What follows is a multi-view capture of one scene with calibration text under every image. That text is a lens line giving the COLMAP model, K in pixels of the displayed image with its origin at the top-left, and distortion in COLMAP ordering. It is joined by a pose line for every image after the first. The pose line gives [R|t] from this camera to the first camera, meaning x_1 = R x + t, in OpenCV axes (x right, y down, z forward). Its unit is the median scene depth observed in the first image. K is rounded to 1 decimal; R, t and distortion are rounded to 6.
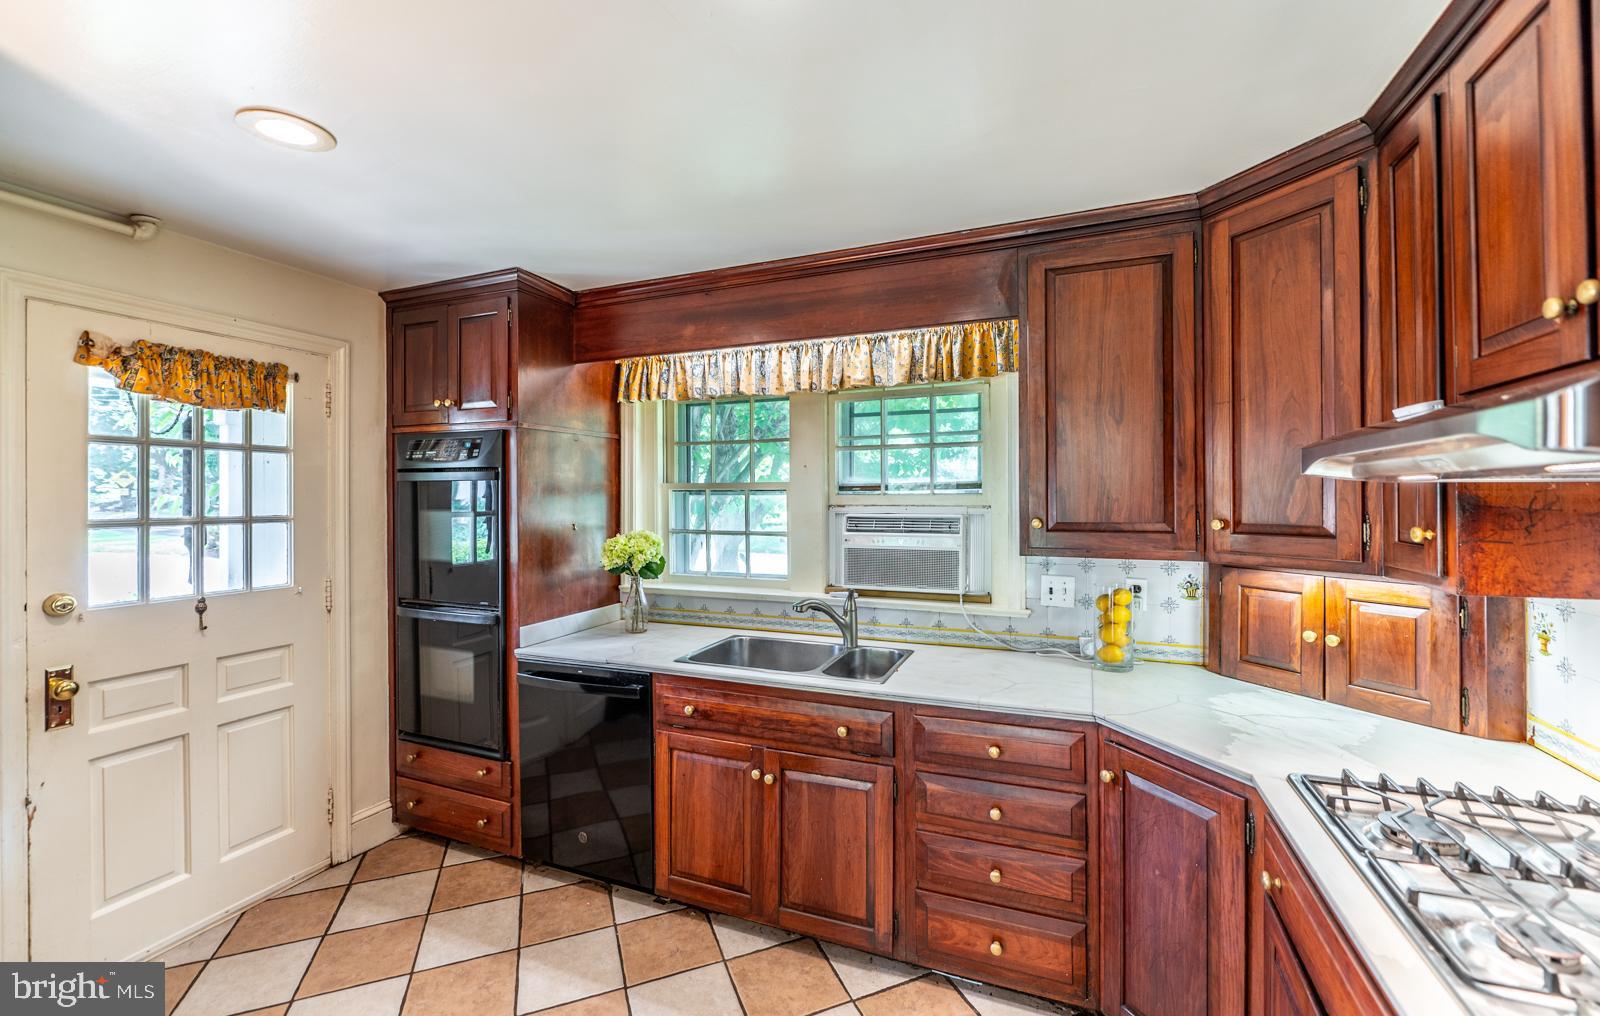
lens RADIAL K [[641.6, 0, 811.7], [0, 641.6, 497.1], [0, 0, 1]] dist [-0.010349, -0.000669]
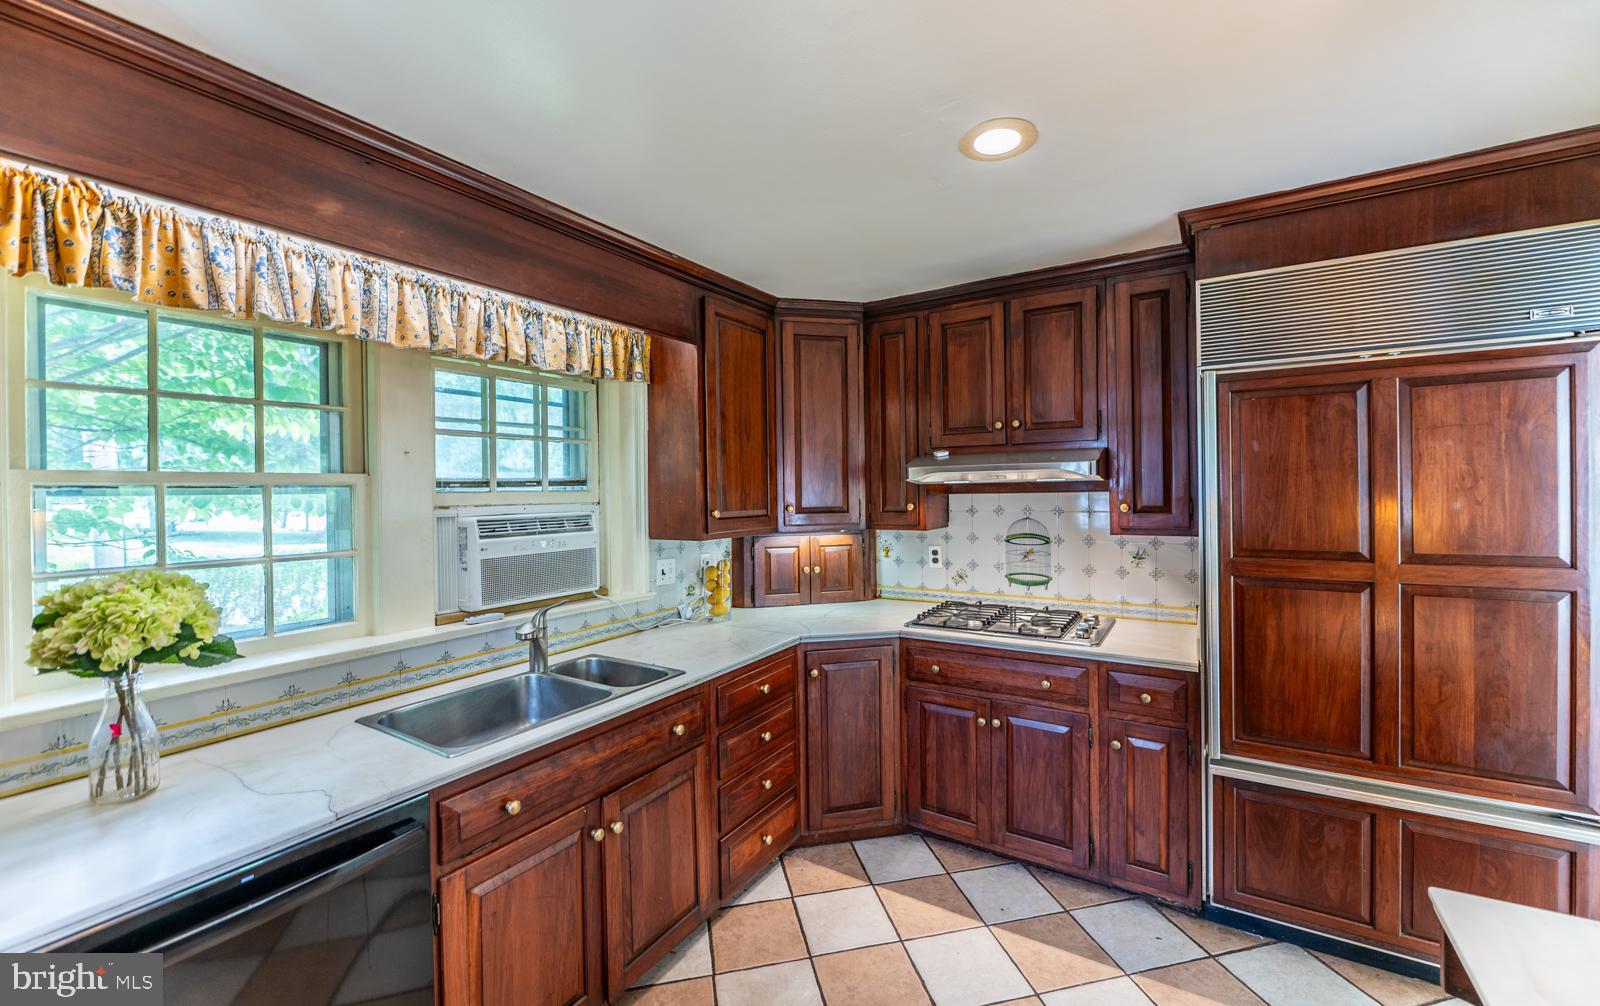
lens RADIAL K [[652.1, 0, 813.3], [0, 652.1, 493.3], [0, 0, 1]] dist [-0.001138, -0.000398]
pose [[0.157465, -0.009410, 0.987480, -0.826083], [0.007713, 0.999936, 0.008299, -0.007822], [-0.987495, 0.006310, 0.157527, 0.570910]]
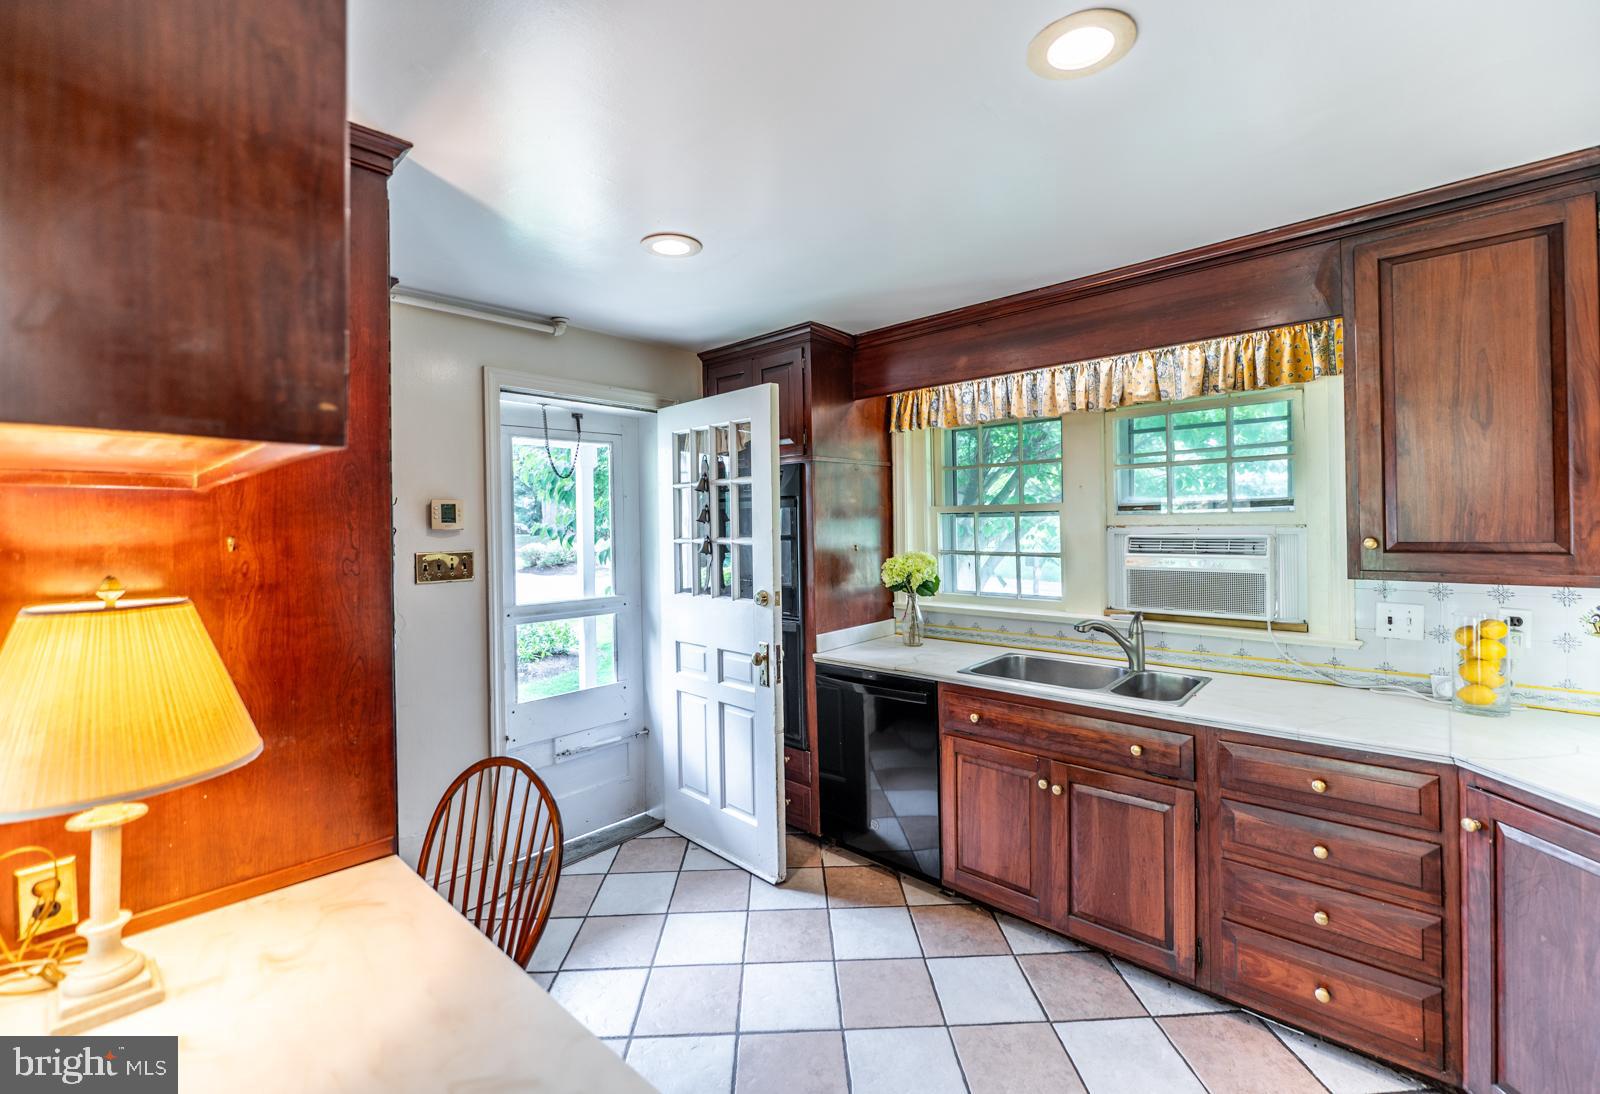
lens RADIAL K [[669.8, 0, 802.1], [0, 669.8, 523.0], [0, 0, 1]] dist [-0.009364, -0.000285]
pose [[0.935497, -0.012078, -0.353129, -0.061788], [0.013963, 0.999899, 0.002791, -0.001144], [0.353060, -0.007542, 0.935570, -0.147254]]
